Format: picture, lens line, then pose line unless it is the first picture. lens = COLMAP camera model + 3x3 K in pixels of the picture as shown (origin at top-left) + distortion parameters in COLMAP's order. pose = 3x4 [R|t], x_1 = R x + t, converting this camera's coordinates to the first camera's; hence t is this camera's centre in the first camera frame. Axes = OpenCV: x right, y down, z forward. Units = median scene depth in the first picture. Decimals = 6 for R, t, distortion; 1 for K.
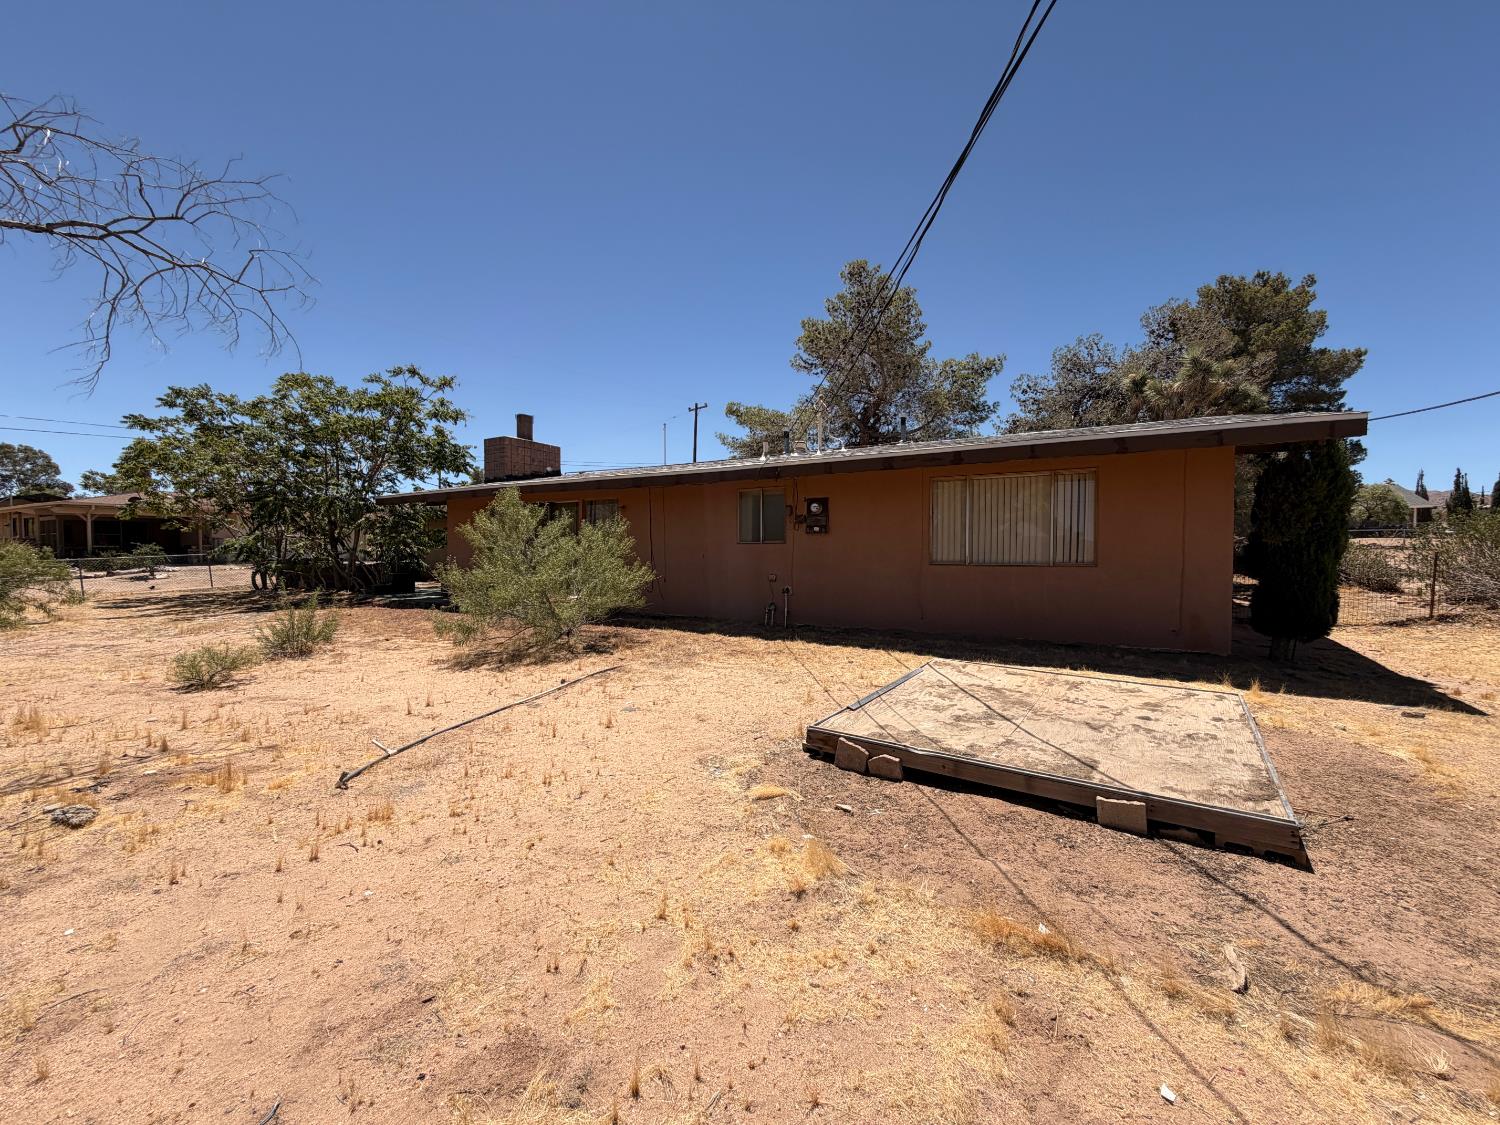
lens RADIAL K [[600.6, 0, 748.8], [0, 600.6, 563.9], [0, 0, 1]] dist [0.000188, 0.000060]
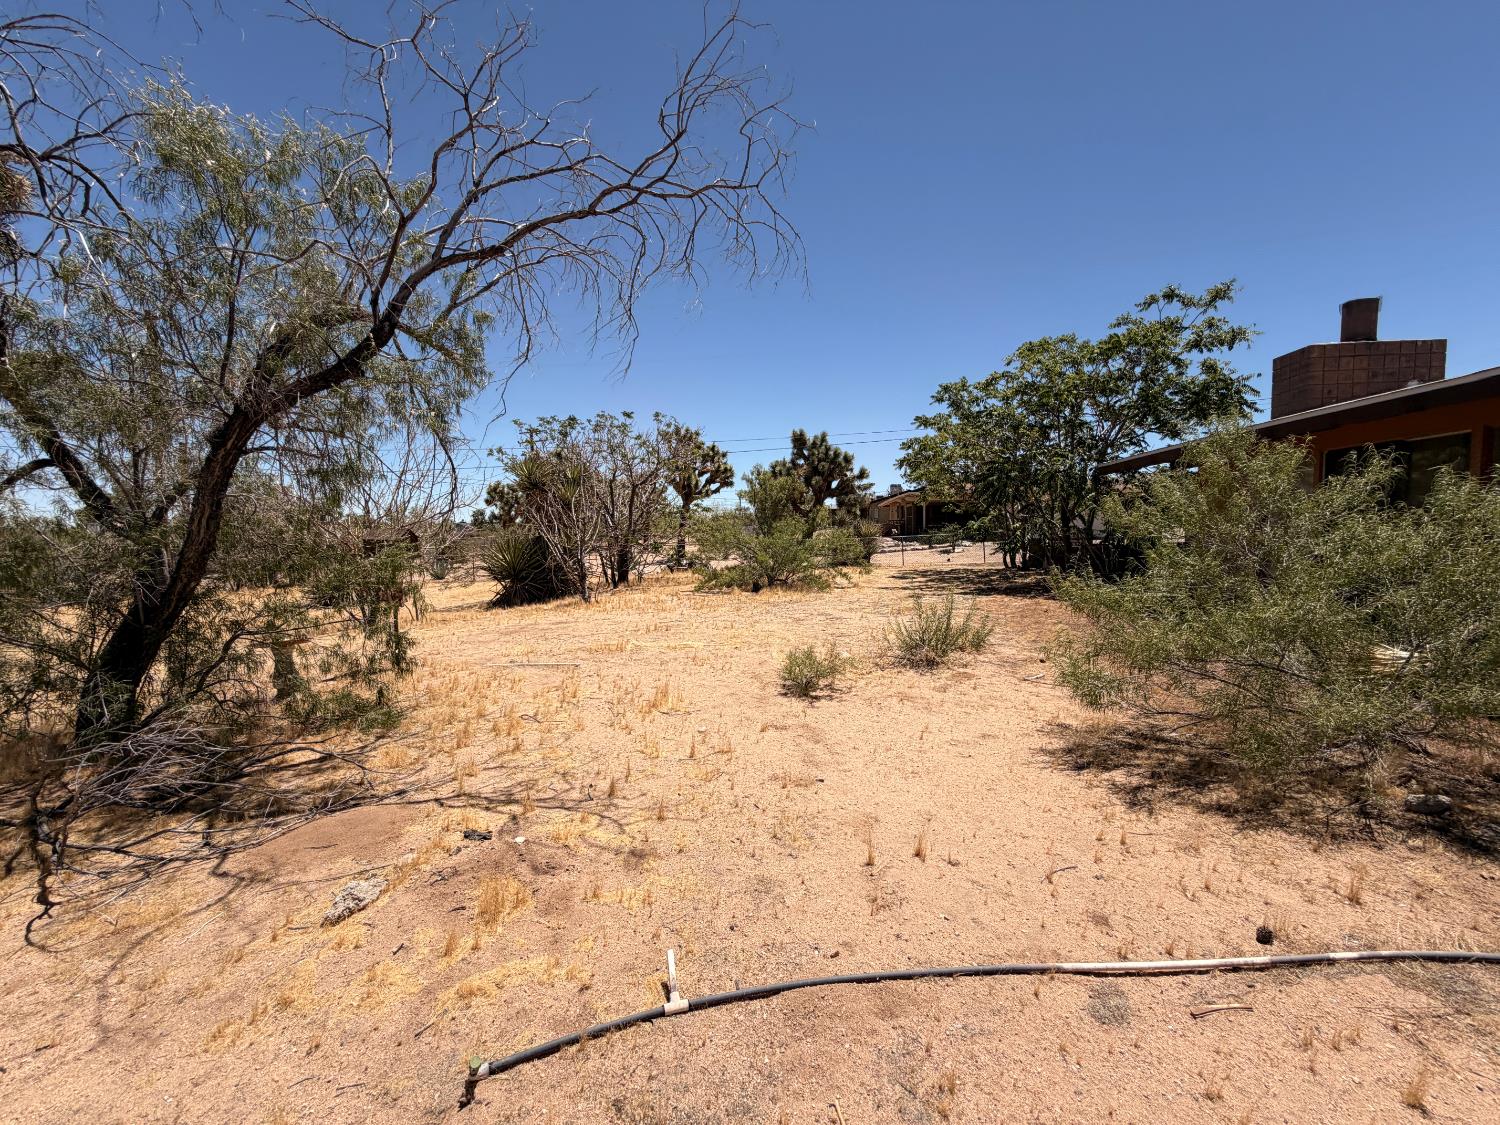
lens RADIAL K [[600.6, 0, 743.1], [0, 600.6, 562.9], [0, 0, 1]] dist [0.000188, 0.000060]
pose [[0.373964, 0.051103, -0.926034, -0.040802], [-0.013219, 0.998673, 0.049773, -0.012200], [0.927349, -0.006372, 0.374143, 0.216610]]
